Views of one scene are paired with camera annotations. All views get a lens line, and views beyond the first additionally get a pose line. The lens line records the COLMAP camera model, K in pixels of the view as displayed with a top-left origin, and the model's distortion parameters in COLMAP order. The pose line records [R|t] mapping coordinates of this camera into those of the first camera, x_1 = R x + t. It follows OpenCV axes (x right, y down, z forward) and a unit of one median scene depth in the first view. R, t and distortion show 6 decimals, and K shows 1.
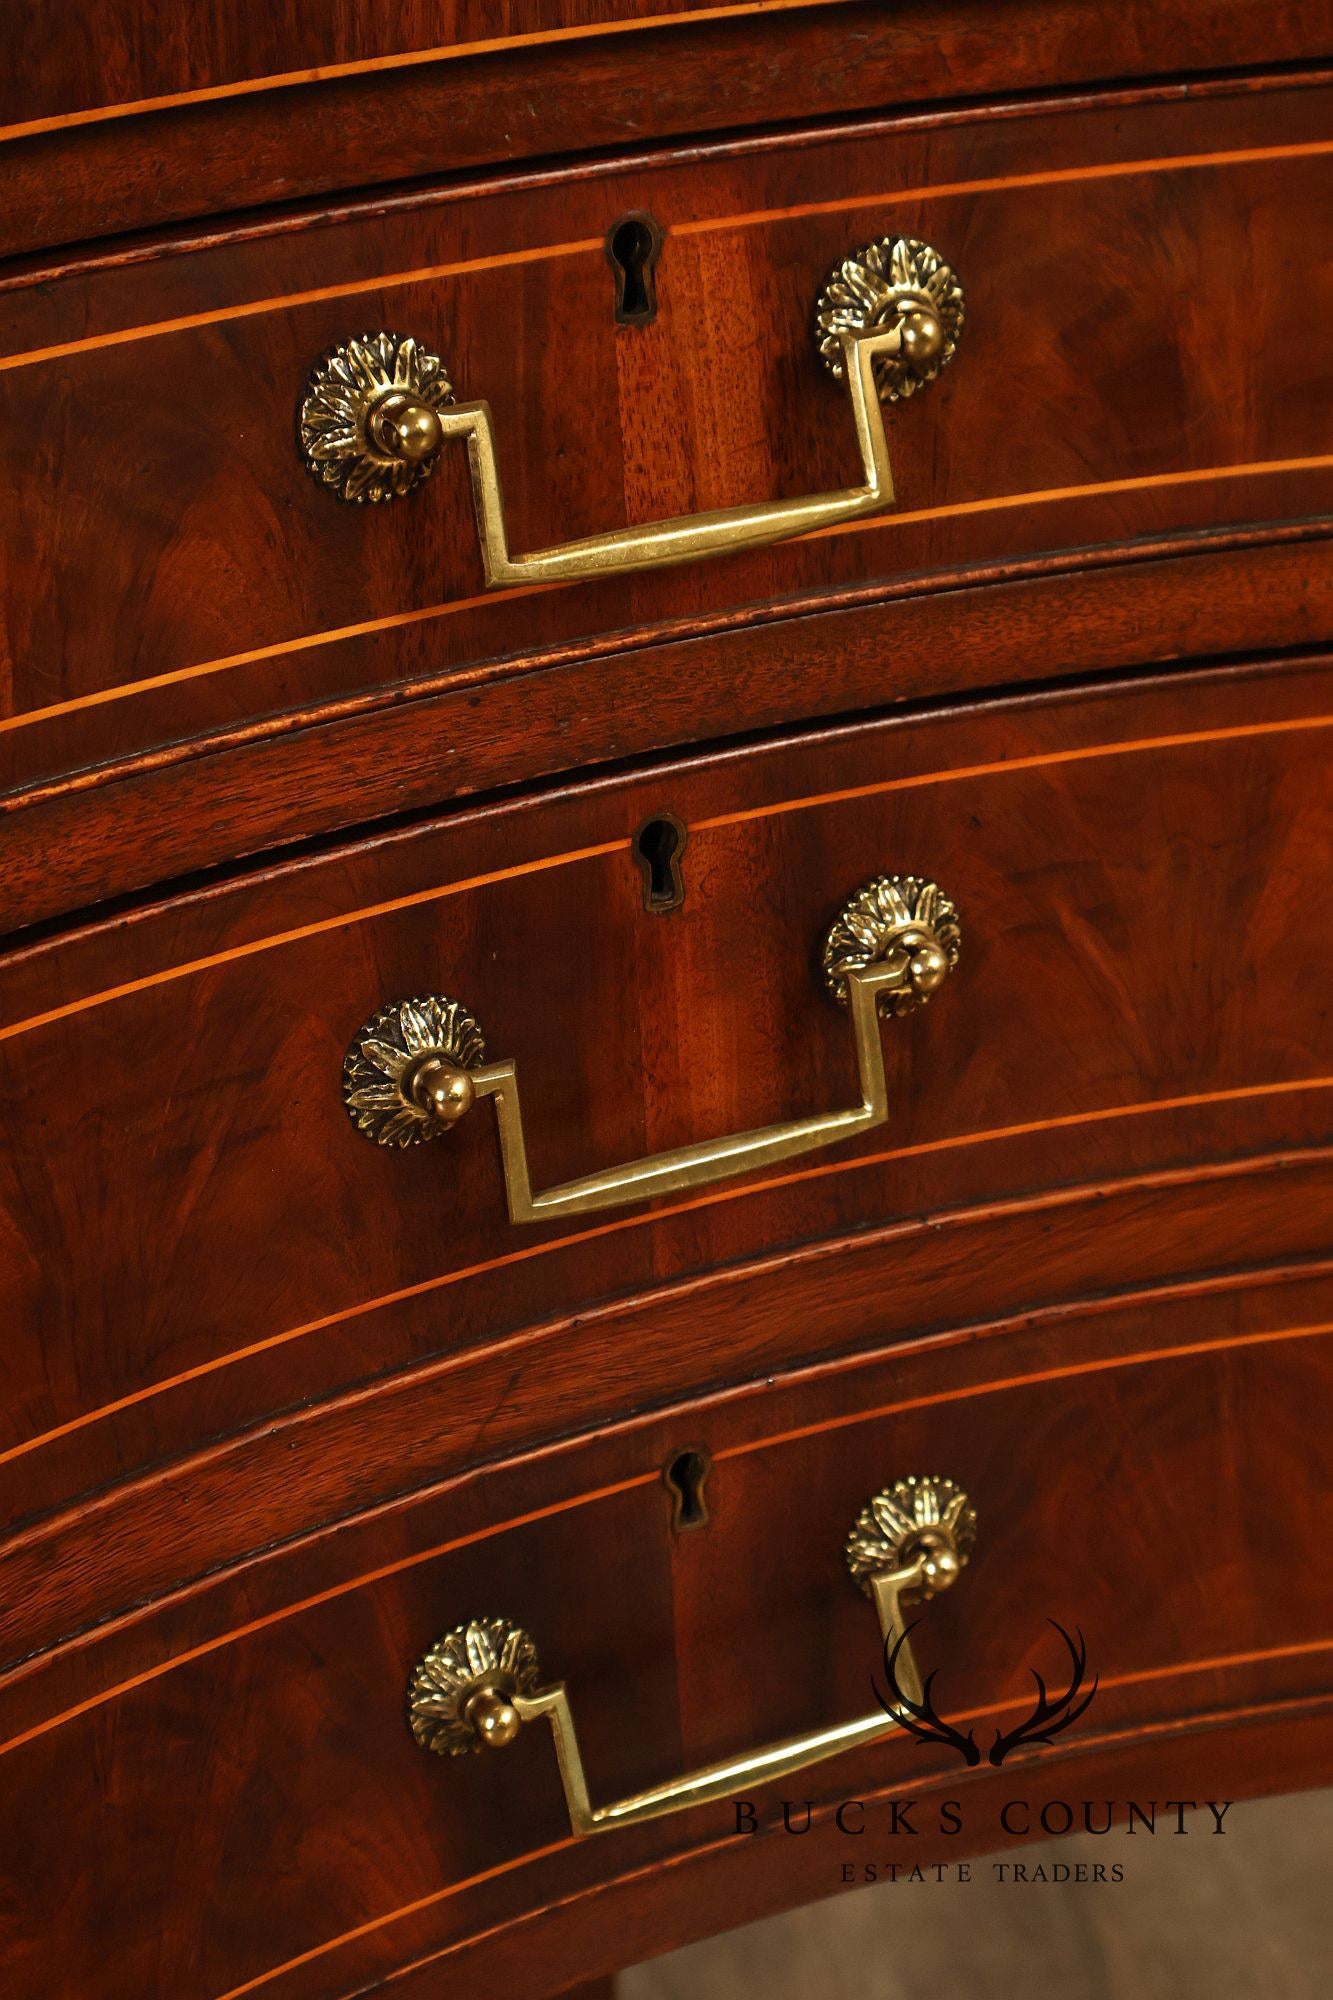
lens RADIAL K [[3896.3, 0, 653.9], [0, 3896.3, 1004.2], [0, 0, 1]] dist [-0.003486, 0.000000]
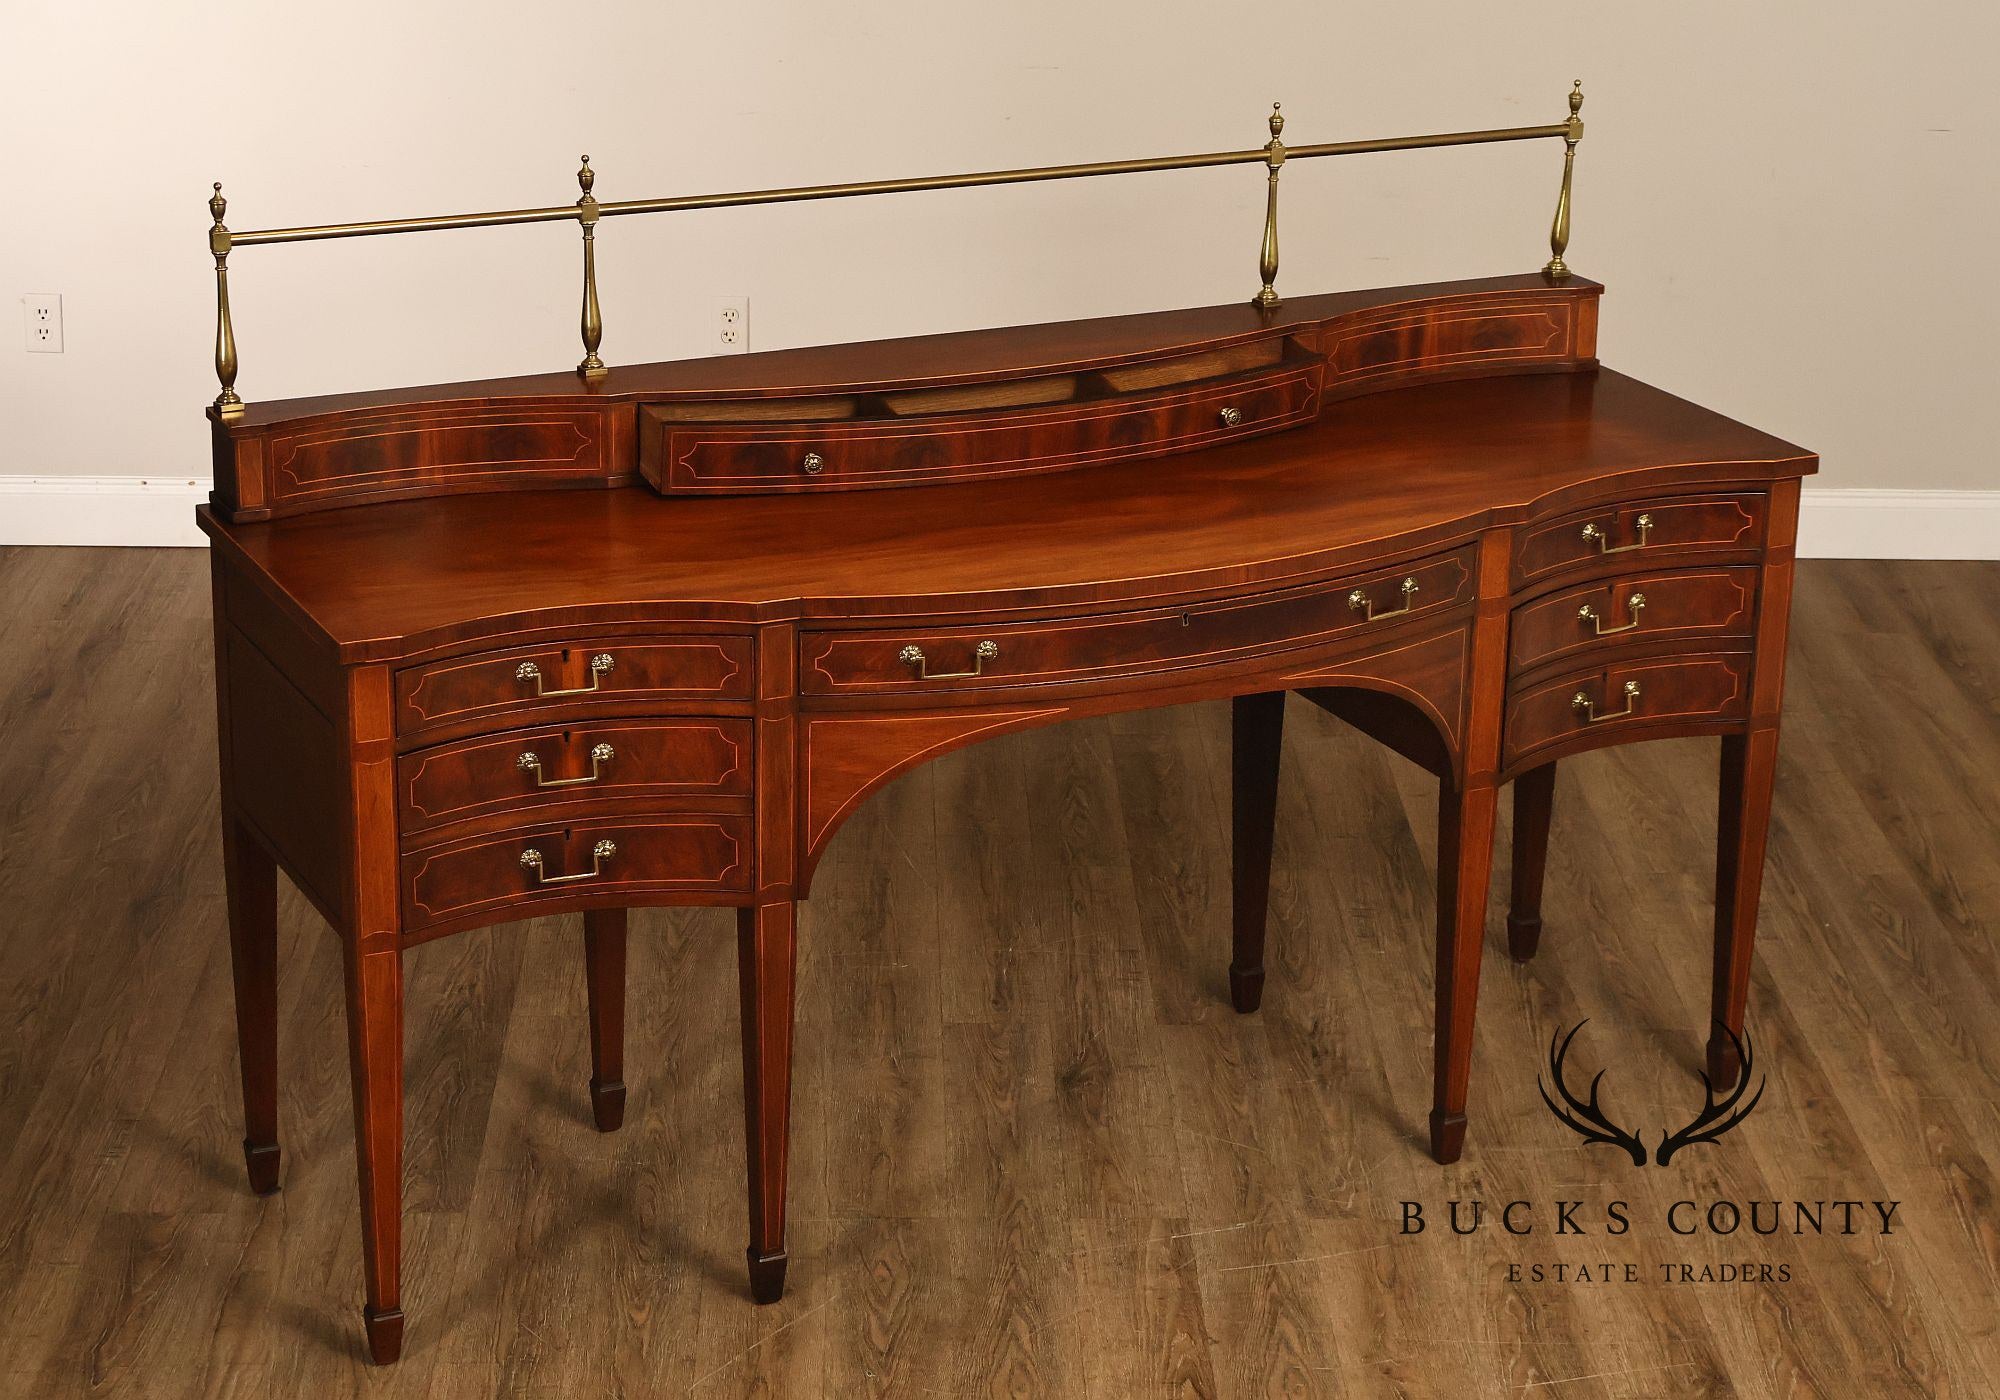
lens RADIAL K [[3933.6, 0, 958.0], [0, 3933.6, 700.6], [0, 0, 1]] dist [-0.005512, 0.000000]
pose [[0.991159, 0.097614, -0.089858, 1.352412], [-0.104977, 0.991153, -0.081217, 0.405715], [0.081135, 0.089932, 0.992638, -6.070557]]
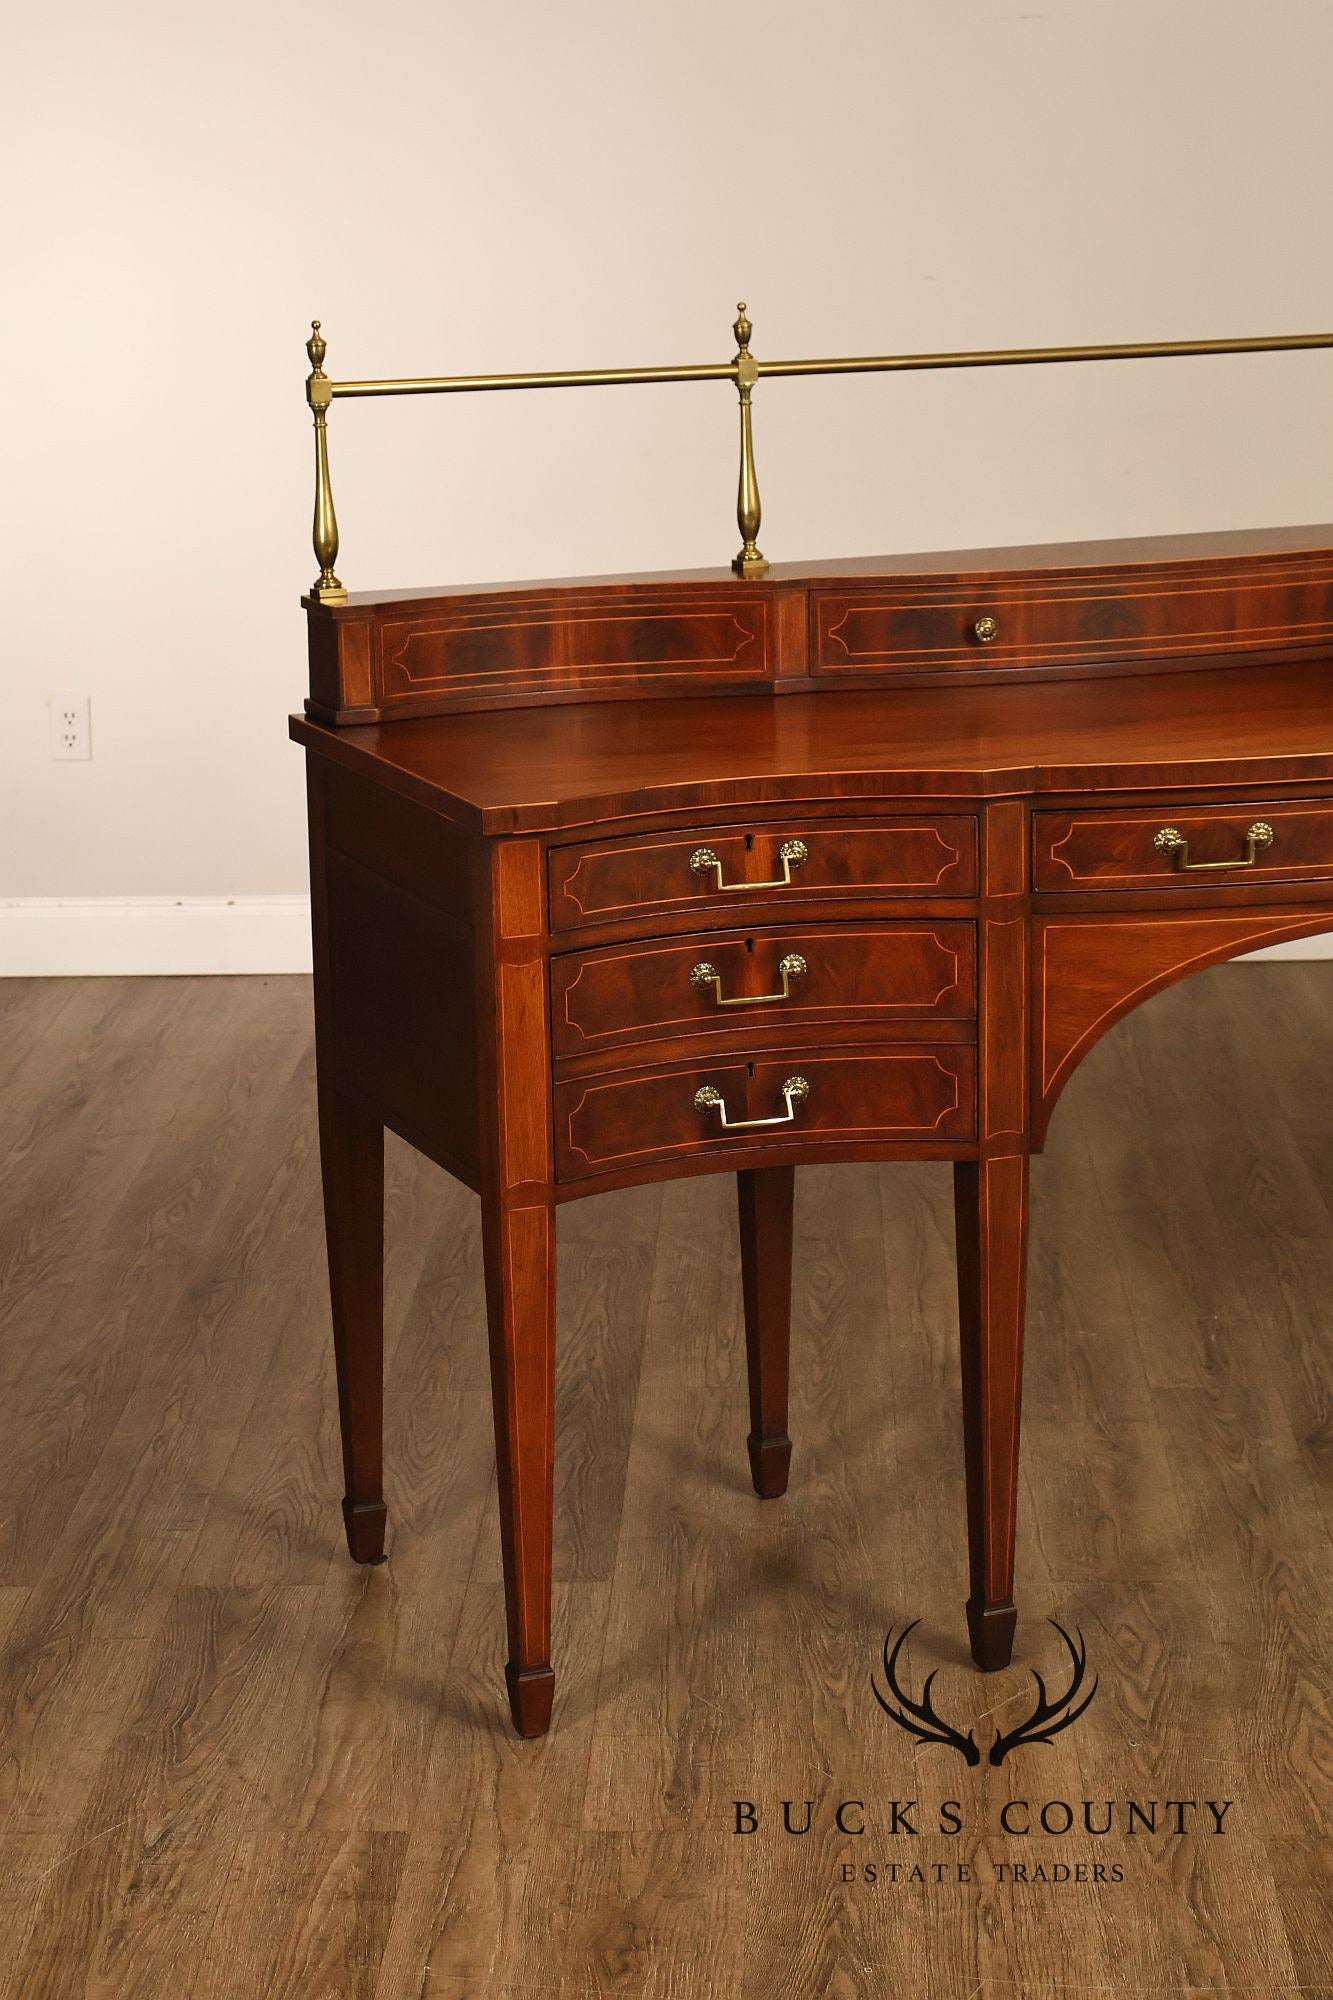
lens RADIAL K [[3896.3, 0, 682.0], [0, 3896.3, 1014.5], [0, 0, 1]] dist [-0.003486, 0.000000]
pose [[0.985384, 0.067211, -0.156526, 0.820619], [-0.094043, 0.980792, -0.170890, 1.069252], [0.142034, 0.183113, 0.972778, -4.641113]]
